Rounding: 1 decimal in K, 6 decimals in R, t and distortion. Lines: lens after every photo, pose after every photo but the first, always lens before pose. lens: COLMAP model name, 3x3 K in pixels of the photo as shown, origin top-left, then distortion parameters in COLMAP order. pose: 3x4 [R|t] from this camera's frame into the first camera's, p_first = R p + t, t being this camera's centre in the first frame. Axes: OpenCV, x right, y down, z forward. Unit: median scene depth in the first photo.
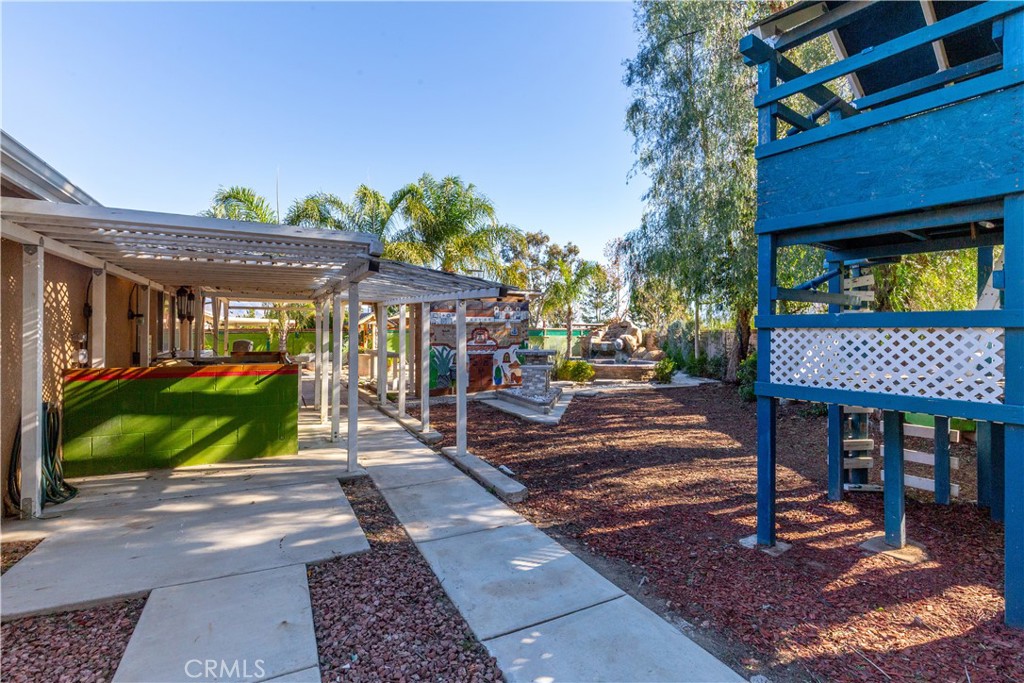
lens RADIAL K [[472.9, 0, 509.8], [0, 472.9, 332.5], [0, 0, 1]] dist [0.005255, 0.001166]
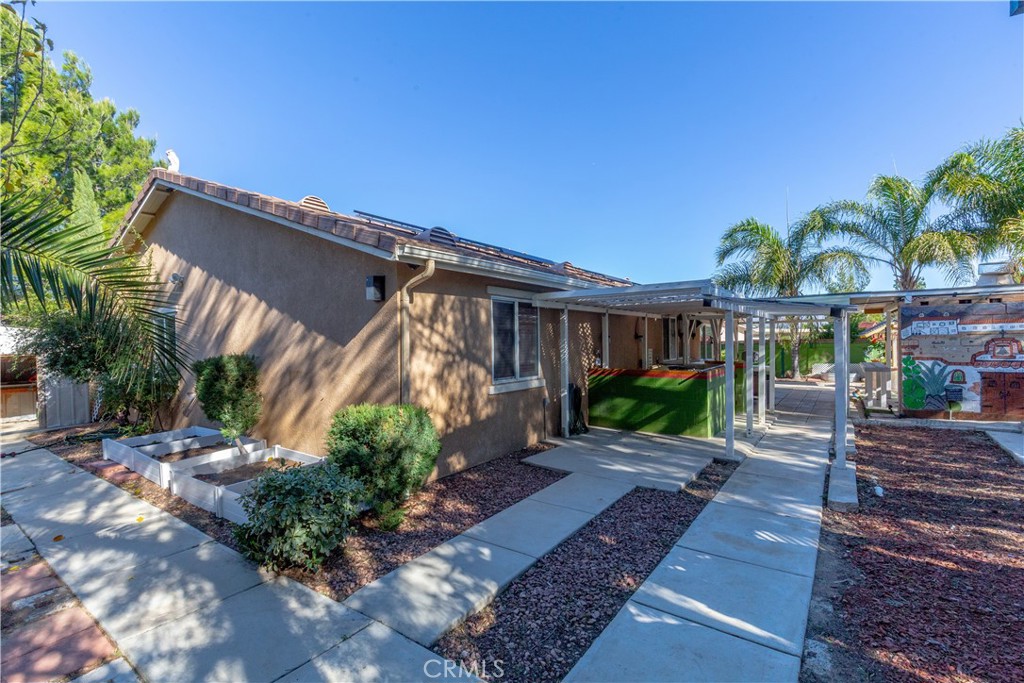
lens RADIAL K [[472.9, 0, 514.4], [0, 472.9, 342.4], [0, 0, 1]] dist [0.005255, 0.001166]
pose [[0.448260, -0.010118, -0.893846, 0.642537], [0.012960, 0.999904, -0.004819, -0.021351], [0.893809, -0.009424, 0.448348, -0.115913]]
